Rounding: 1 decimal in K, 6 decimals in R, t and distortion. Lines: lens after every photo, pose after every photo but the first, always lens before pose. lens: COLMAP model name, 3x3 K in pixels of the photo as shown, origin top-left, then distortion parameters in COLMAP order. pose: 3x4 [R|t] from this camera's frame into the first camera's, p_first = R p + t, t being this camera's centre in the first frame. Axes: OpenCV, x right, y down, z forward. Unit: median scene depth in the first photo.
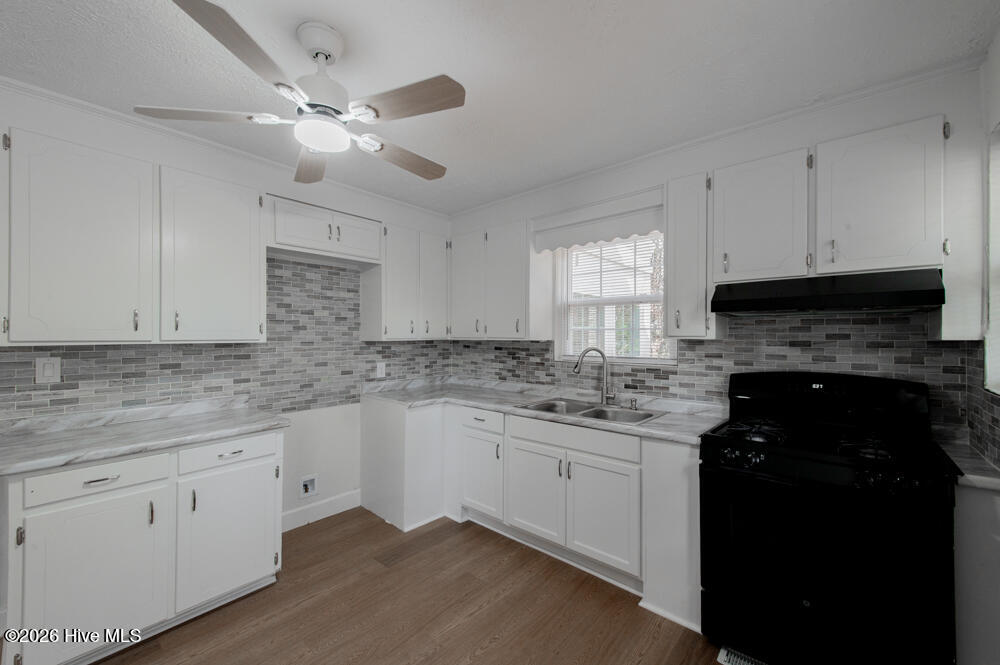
lens RADIAL K [[392.6, 0, 500.0], [0, 392.6, 332.5], [0, 0, 1]] dist [0.001710, 0.000049]
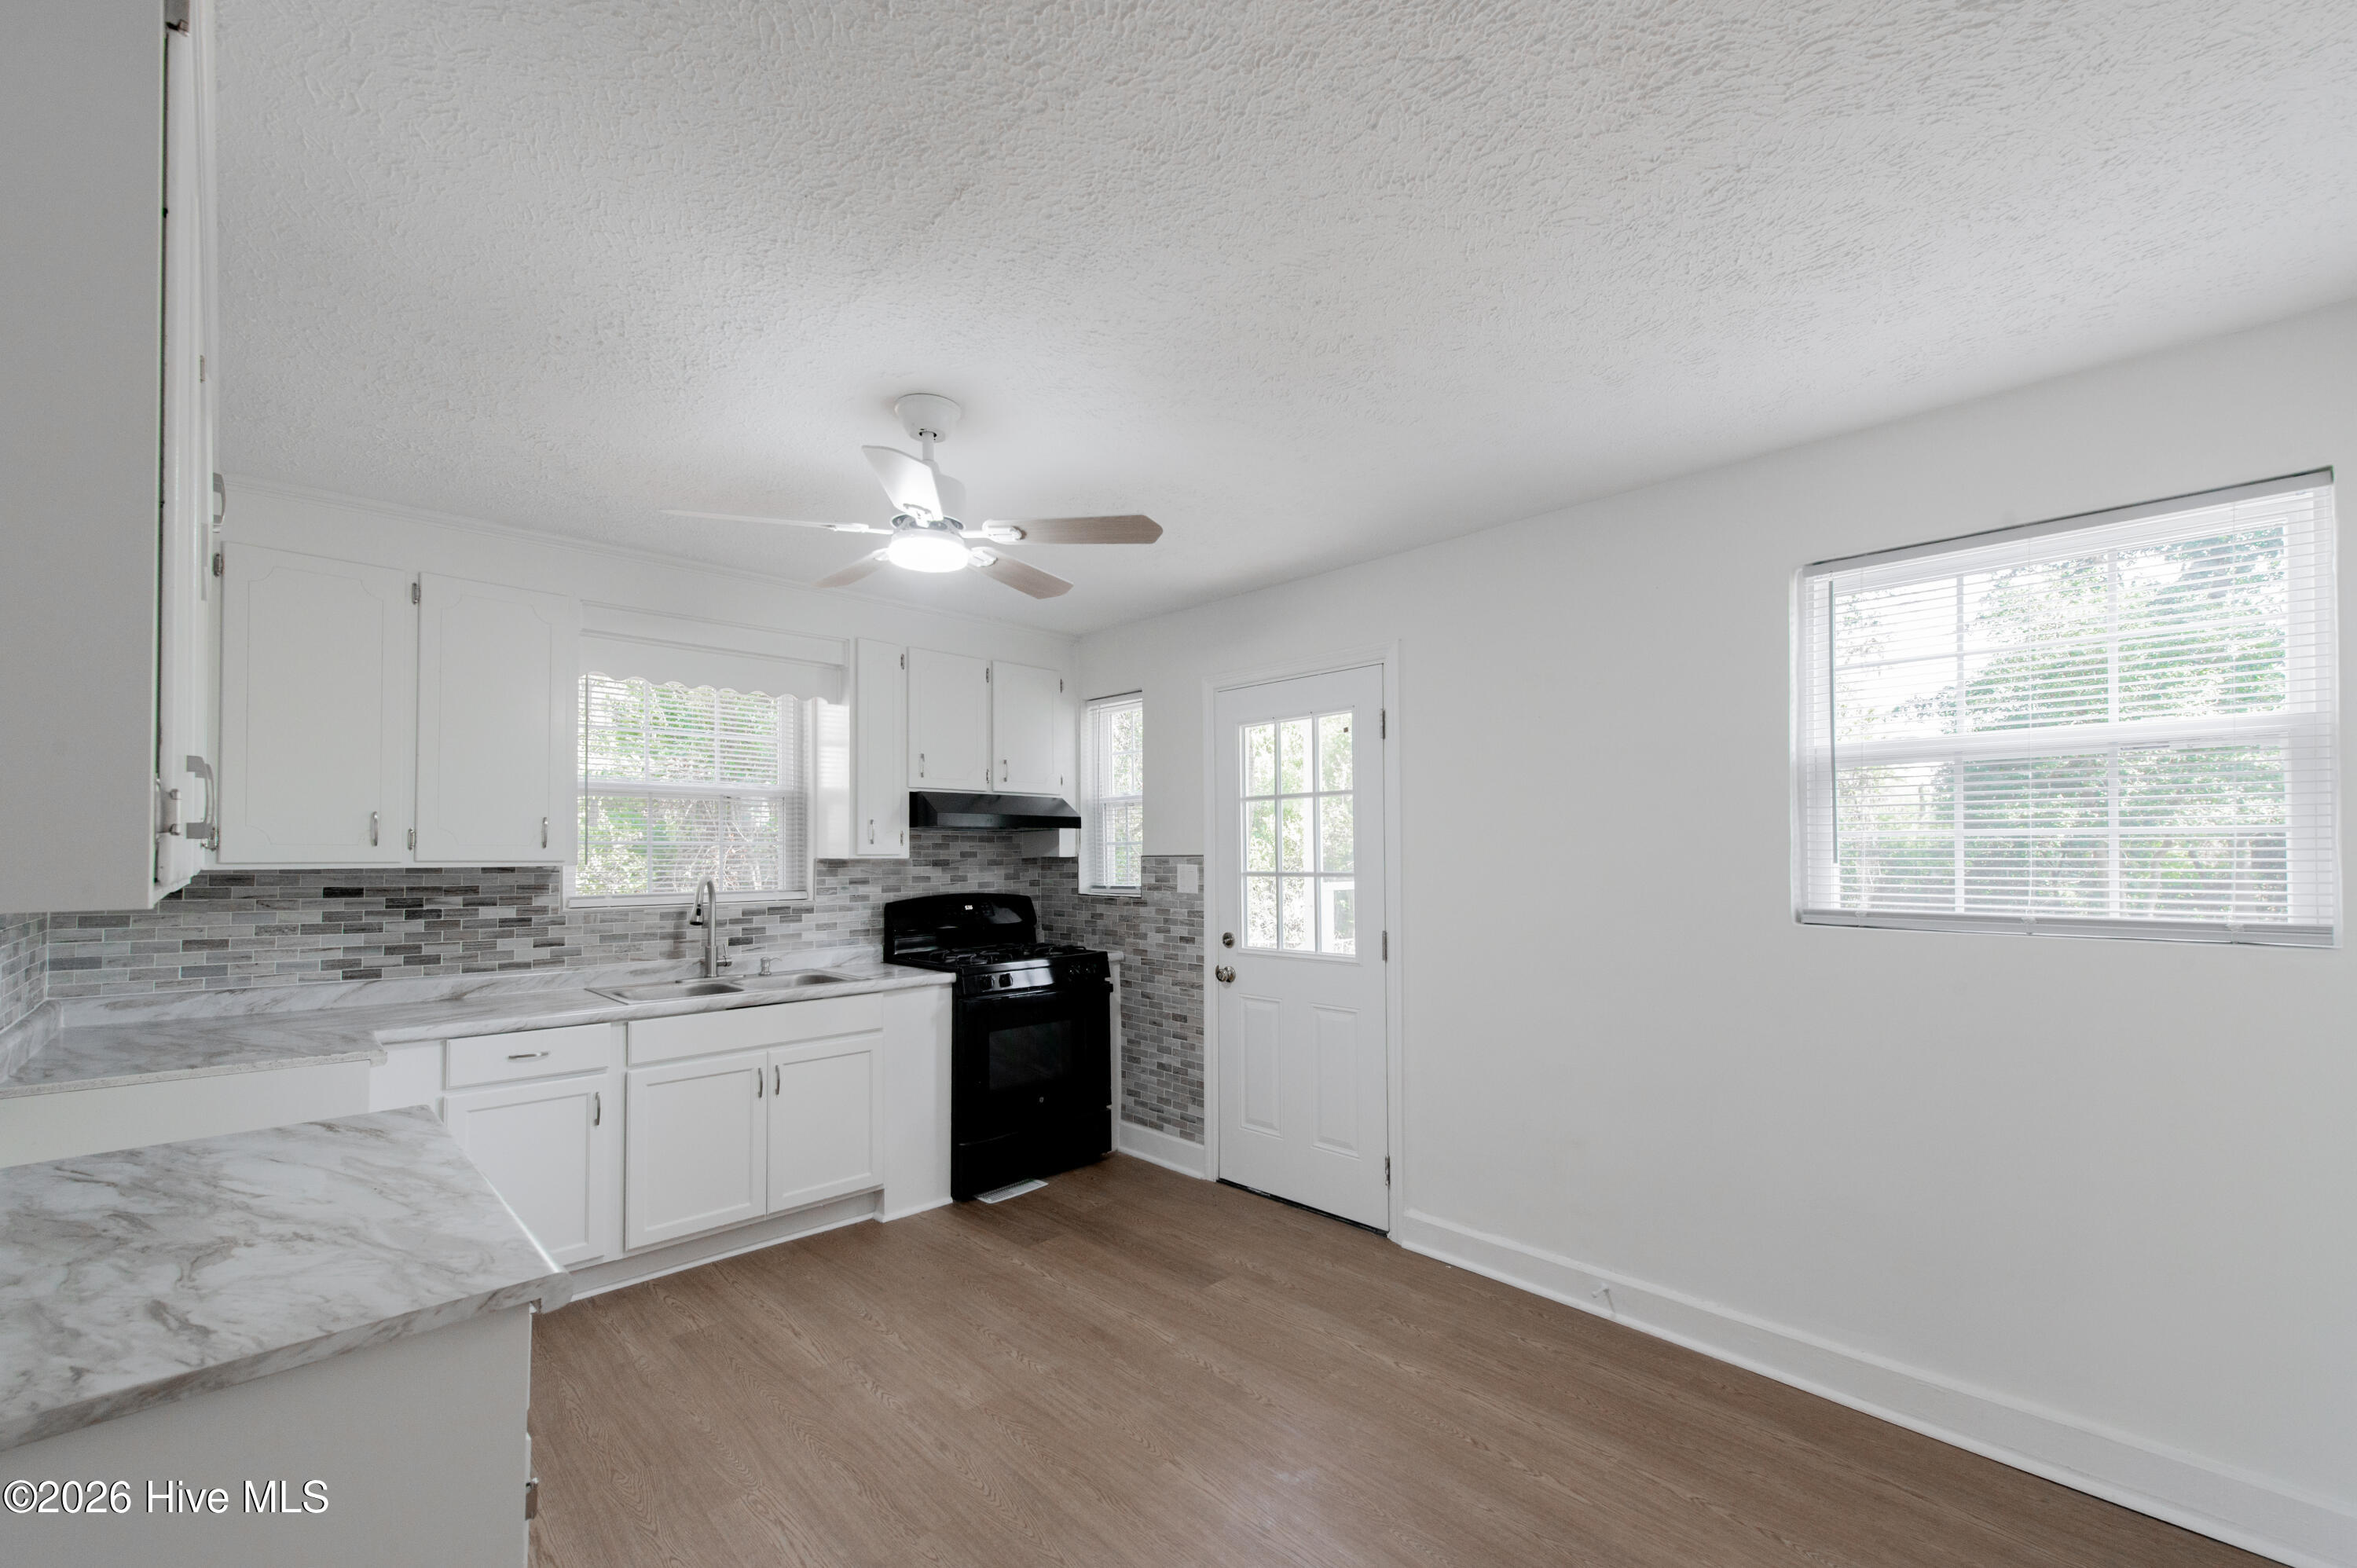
lens RADIAL K [[956.2, 0, 1176.0], [0, 956.2, 828.7], [0, 0, 1]] dist [-0.000429, -0.000107]
pose [[0.082163, 0.022427, 0.996367, -0.985564], [-0.005884, 0.999740, -0.022018, -0.002903], [-0.996602, -0.004053, 0.082274, 0.220404]]
